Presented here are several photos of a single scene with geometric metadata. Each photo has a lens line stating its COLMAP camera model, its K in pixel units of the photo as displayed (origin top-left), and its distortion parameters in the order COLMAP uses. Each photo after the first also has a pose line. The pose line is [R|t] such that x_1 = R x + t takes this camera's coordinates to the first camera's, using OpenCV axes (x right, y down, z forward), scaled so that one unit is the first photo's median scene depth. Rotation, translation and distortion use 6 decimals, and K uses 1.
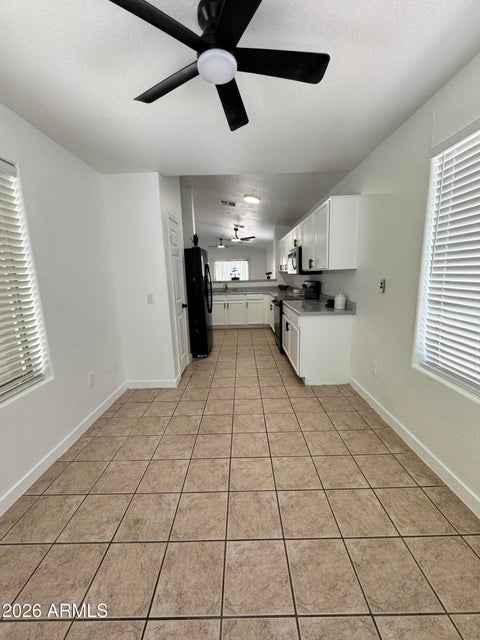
lens RADIAL K [[256.9, 0, 240.2], [0, 256.9, 319.2], [0, 0, 1]] dist [-0.000635, -0.000130]
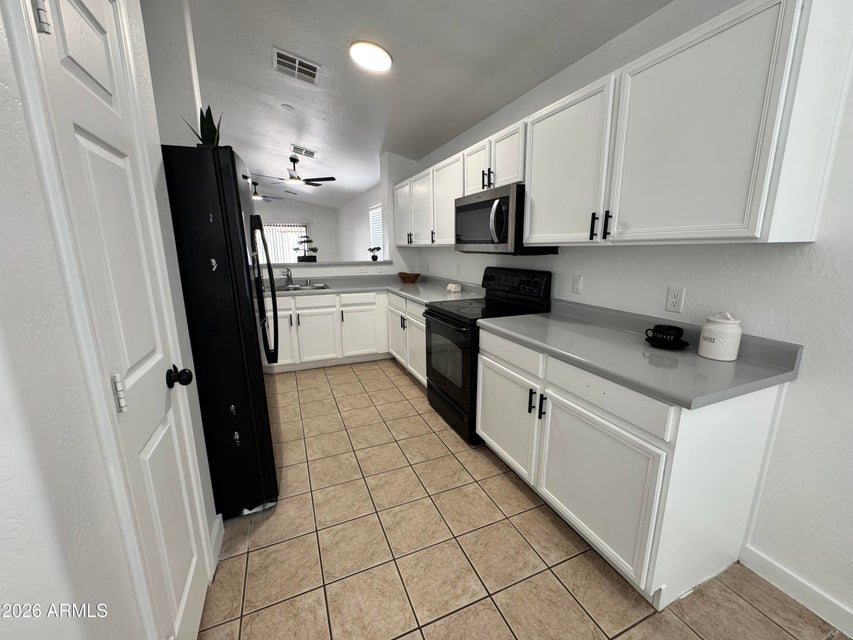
lens RADIAL K [[342.4, 0, 427.2], [0, 342.4, 321.2], [0, 0, 1]] dist [-0.000635, -0.000130]
pose [[0.918175, -0.056778, 0.392086, -0.111812], [0.046556, 0.998283, 0.035538, -0.090820], [-0.393431, -0.014376, 0.919242, 0.546286]]
